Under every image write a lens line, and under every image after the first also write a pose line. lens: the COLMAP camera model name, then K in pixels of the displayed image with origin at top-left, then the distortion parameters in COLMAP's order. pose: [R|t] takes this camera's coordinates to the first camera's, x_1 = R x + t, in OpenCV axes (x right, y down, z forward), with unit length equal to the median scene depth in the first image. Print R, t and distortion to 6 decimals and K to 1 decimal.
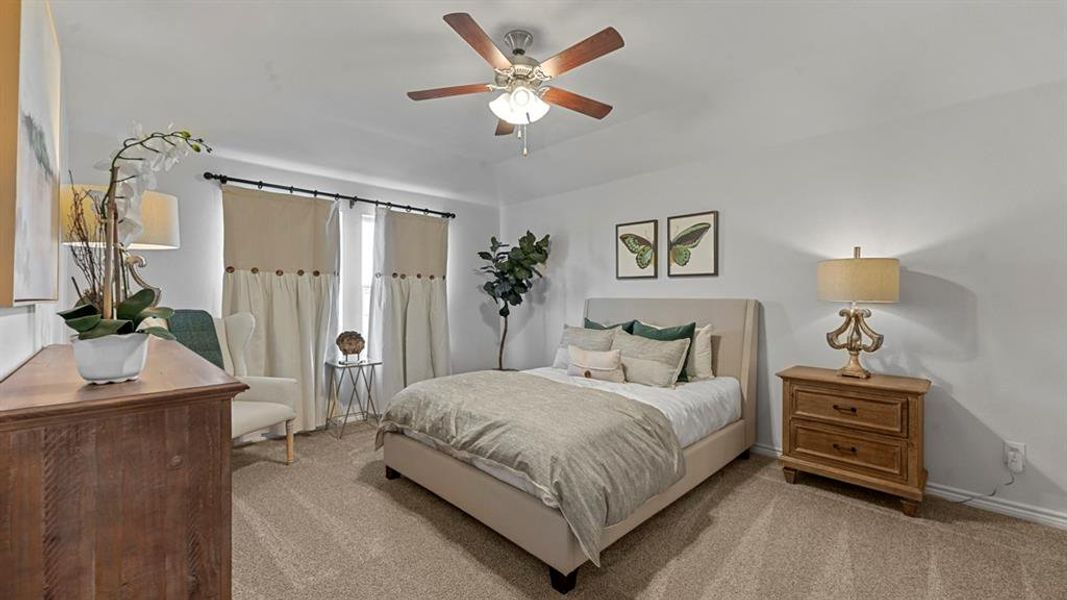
lens RADIAL K [[421.5, 0, 536.6], [0, 421.5, 301.2], [0, 0, 1]] dist [-0.002547, 0.001091]
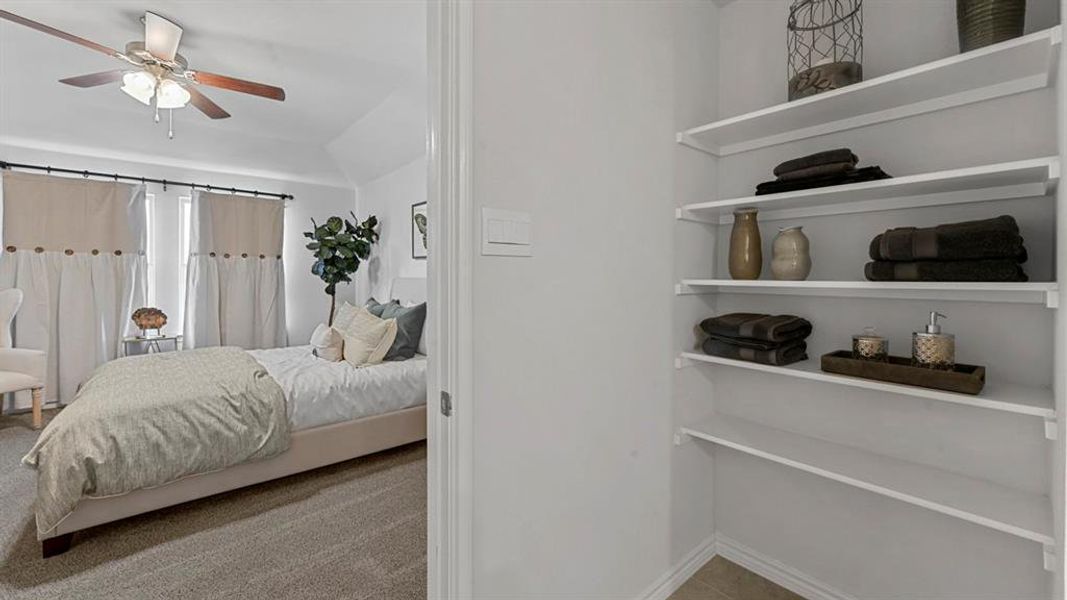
lens RADIAL K [[421.5, 0, 542.7], [0, 421.5, 284.0], [0, 0, 1]] dist [-0.002547, 0.001091]
pose [[0.997278, 0.006534, -0.073441, 0.636488], [-0.006012, 0.999955, 0.007326, -0.001524], [0.073485, -0.006865, 0.997273, 0.021106]]
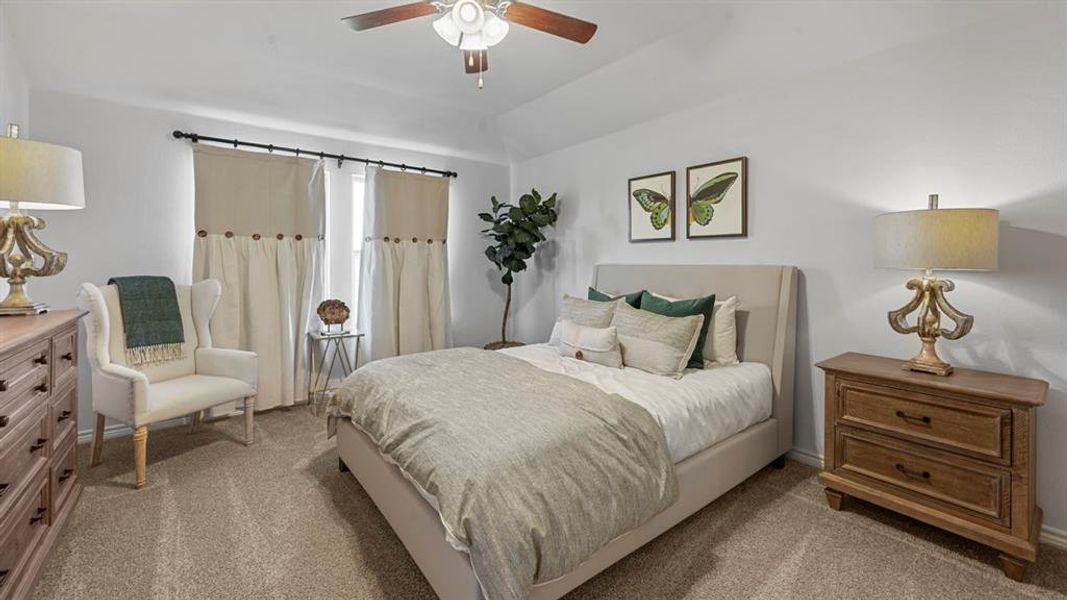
lens RADIAL K [[421.5, 0, 537.0], [0, 421.5, 267.2], [0, 0, 1]] dist [-0.002547, 0.001091]
pose [[0.992895, 0.002027, -0.118980, 0.116794], [-0.001884, 0.999997, 0.001316, -0.002015], [0.118982, -0.001082, 0.992896, 0.136330]]
